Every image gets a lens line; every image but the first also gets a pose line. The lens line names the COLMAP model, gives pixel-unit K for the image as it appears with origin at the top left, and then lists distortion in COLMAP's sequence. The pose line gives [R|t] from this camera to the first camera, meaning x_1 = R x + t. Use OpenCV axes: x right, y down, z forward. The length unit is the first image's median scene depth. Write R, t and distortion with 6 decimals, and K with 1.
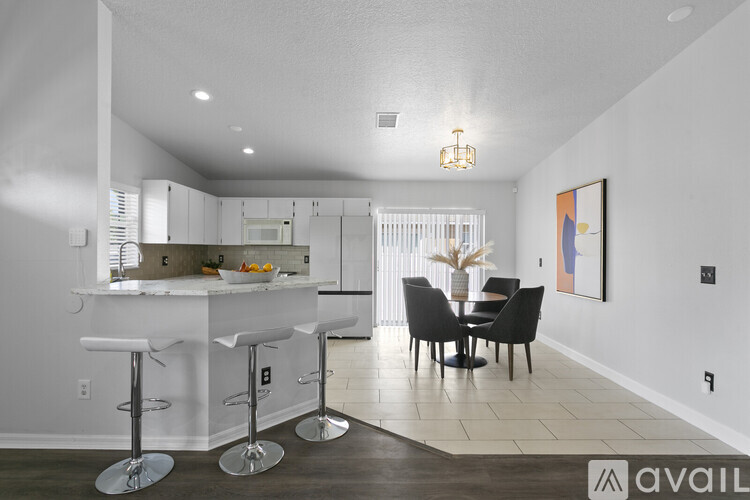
lens RADIAL K [[366.0, 0, 371.4], [0, 366.0, 252.0], [0, 0, 1]] dist [-0.006233, 0.002860]
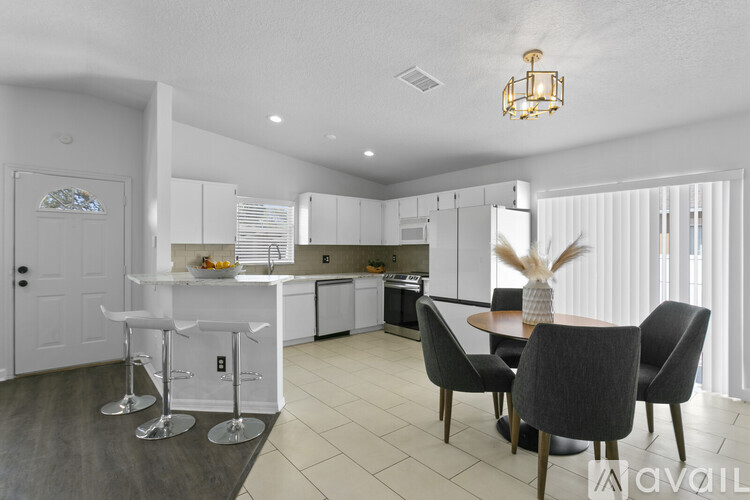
lens RADIAL K [[366.0, 0, 373.8], [0, 366.0, 249.8], [0, 0, 1]] dist [-0.006233, 0.002860]
pose [[0.638699, -0.005016, -0.769440, 0.479486], [-0.002000, 0.999965, -0.008180, 0.003188], [0.769454, 0.006763, 0.638666, 0.368522]]
